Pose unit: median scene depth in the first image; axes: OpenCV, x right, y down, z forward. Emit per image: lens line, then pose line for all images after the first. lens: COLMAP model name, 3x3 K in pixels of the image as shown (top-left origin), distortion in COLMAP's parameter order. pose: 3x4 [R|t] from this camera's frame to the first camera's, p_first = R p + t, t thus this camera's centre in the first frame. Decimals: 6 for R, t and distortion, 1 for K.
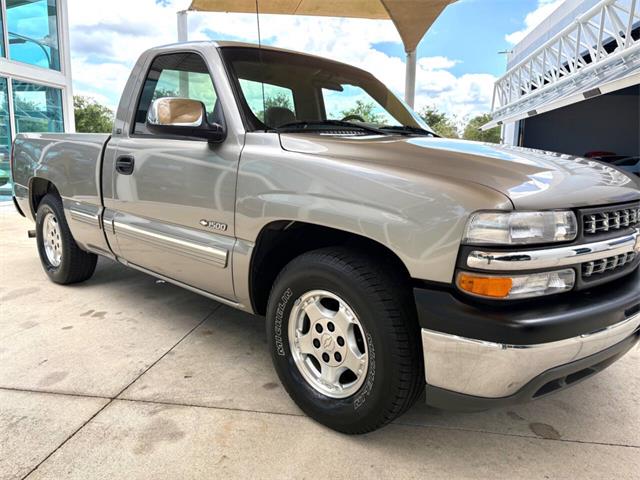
lens RADIAL K [[483.6, 0, 321.7], [0, 483.6, 239.3], [0, 0, 1]] dist [0.028644, -0.007056]
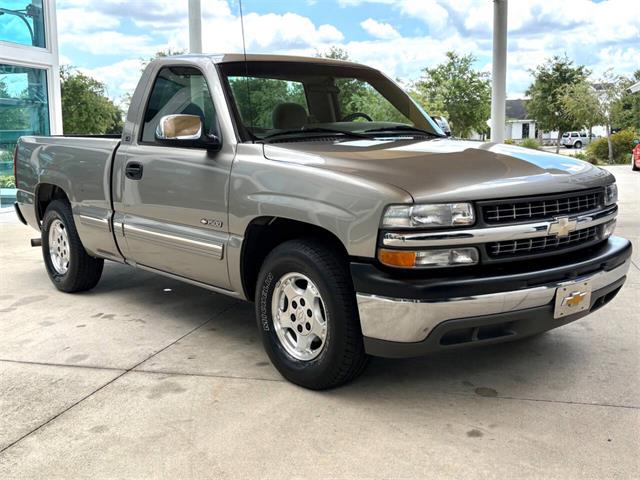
lens RADIAL K [[733.3, 0, 320.0], [0, 733.3, 240.0], [0, 0, 1]] dist [0.179011, -0.488447]
pose [[0.993032, -0.015193, -0.116859, 0.205961], [0.011652, 0.999454, -0.030924, 0.059227], [0.117265, 0.029347, 0.992667, -0.615052]]
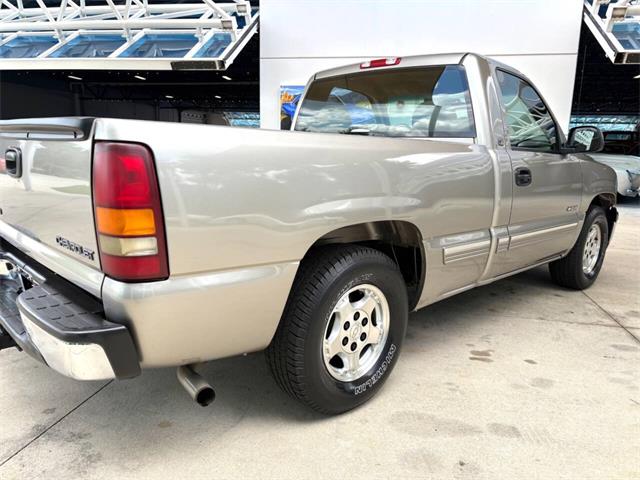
lens RADIAL K [[483.6, 0, 321.7], [0, 483.6, 239.3], [0, 0, 1]] dist [0.028644, -0.007056]
pose [[0.055243, -0.209315, 0.976287, -1.582573], [0.151978, 0.968149, 0.198971, -0.319445], [-0.986839, 0.137383, 0.085294, 1.461587]]
